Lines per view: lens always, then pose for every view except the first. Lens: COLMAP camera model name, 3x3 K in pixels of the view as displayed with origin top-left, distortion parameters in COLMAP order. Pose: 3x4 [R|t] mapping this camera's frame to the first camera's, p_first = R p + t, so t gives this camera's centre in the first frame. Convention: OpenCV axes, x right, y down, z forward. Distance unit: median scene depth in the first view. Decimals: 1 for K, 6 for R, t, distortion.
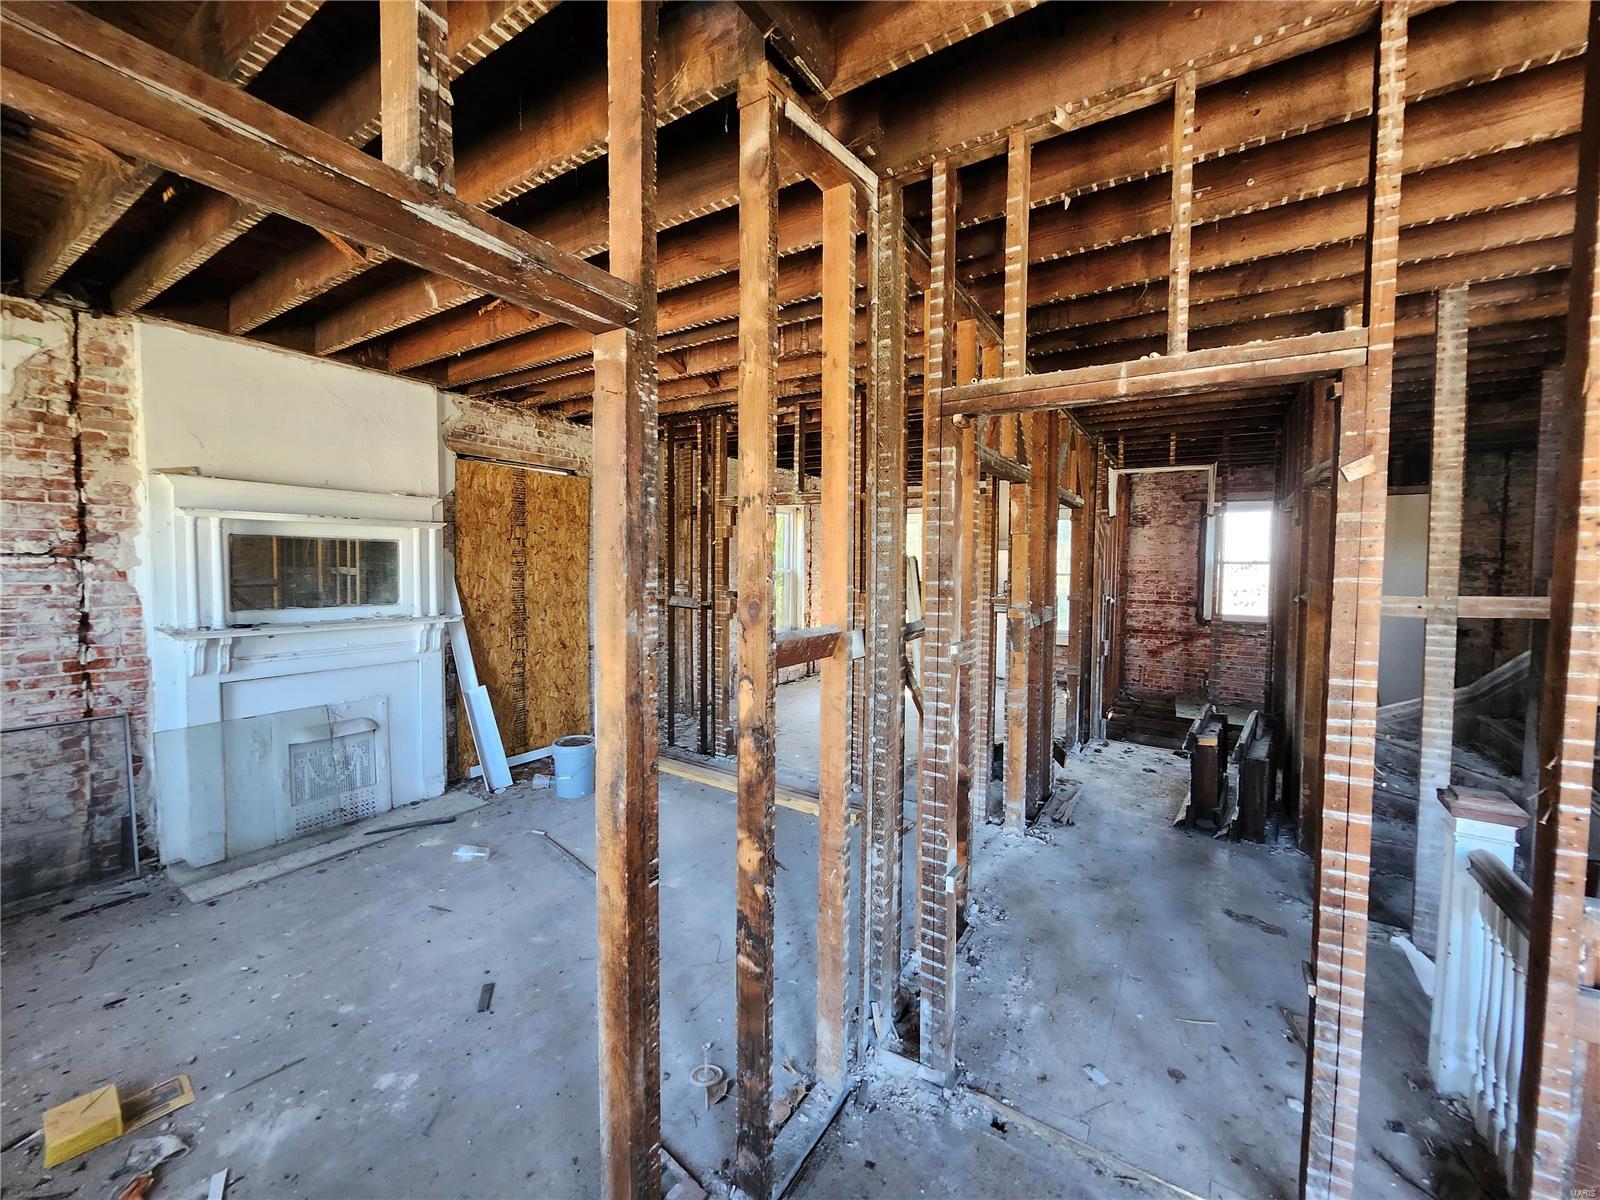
lens RADIAL K [[631.3, 0, 802.4], [0, 631.3, 591.2], [0, 0, 1]] dist [-0.000252, -0.000270]
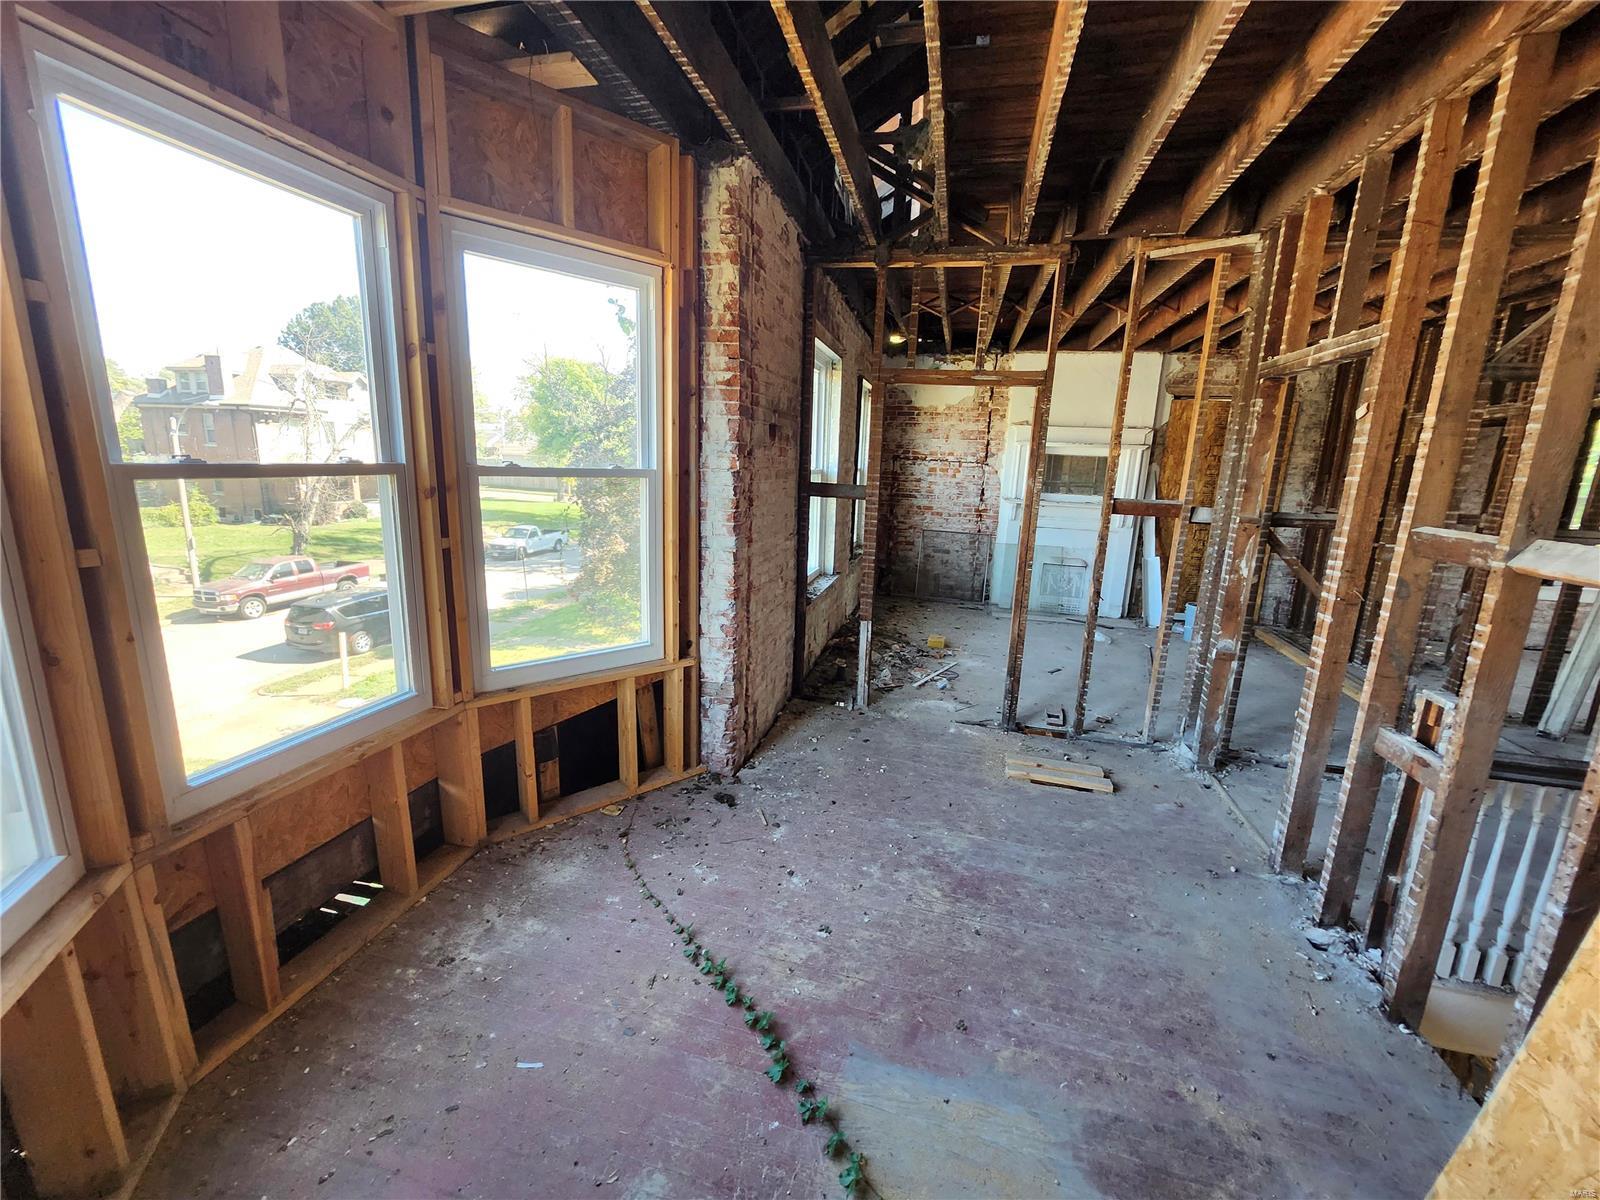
lens RADIAL K [[631.3, 0, 804.0], [0, 631.3, 593.2], [0, 0, 1]] dist [-0.000252, -0.000270]
pose [[0.332750, 0.200234, -0.921512, 0.854852], [-0.079081, 0.979680, 0.184318, 0.036626], [0.939694, 0.011542, 0.341823, -0.410062]]
